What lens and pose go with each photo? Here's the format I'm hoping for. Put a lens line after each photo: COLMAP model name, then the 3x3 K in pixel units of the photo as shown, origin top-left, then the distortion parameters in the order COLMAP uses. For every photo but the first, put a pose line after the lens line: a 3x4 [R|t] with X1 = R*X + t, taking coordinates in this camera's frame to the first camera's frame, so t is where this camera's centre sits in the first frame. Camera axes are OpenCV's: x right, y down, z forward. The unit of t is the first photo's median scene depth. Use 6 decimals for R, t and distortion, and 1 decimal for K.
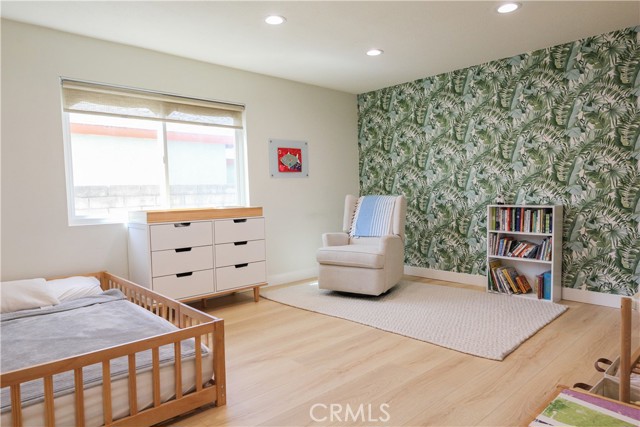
lens RADIAL K [[424.4, 0, 320.0], [0, 424.4, 213.5], [0, 0, 1]] dist [0.006333, 0.001674]
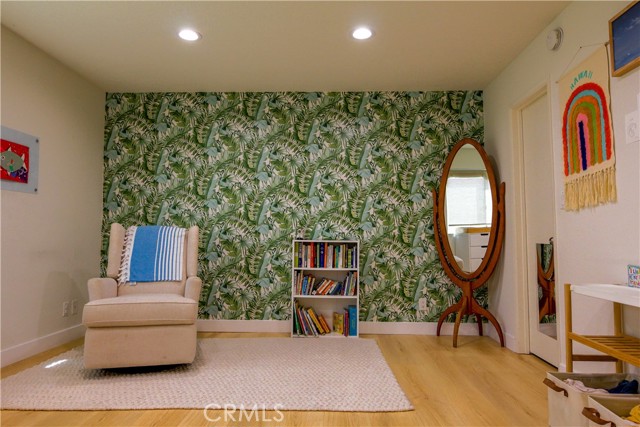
lens RADIAL K [[424.4, 0, 320.0], [0, 424.4, 213.5], [0, 0, 1]] dist [0.006333, 0.001674]
pose [[0.700678, 0.069715, 0.710063, -0.223078], [0.016521, 0.993363, -0.113832, 0.029391], [-0.713286, 0.091491, 0.694876, 0.320308]]
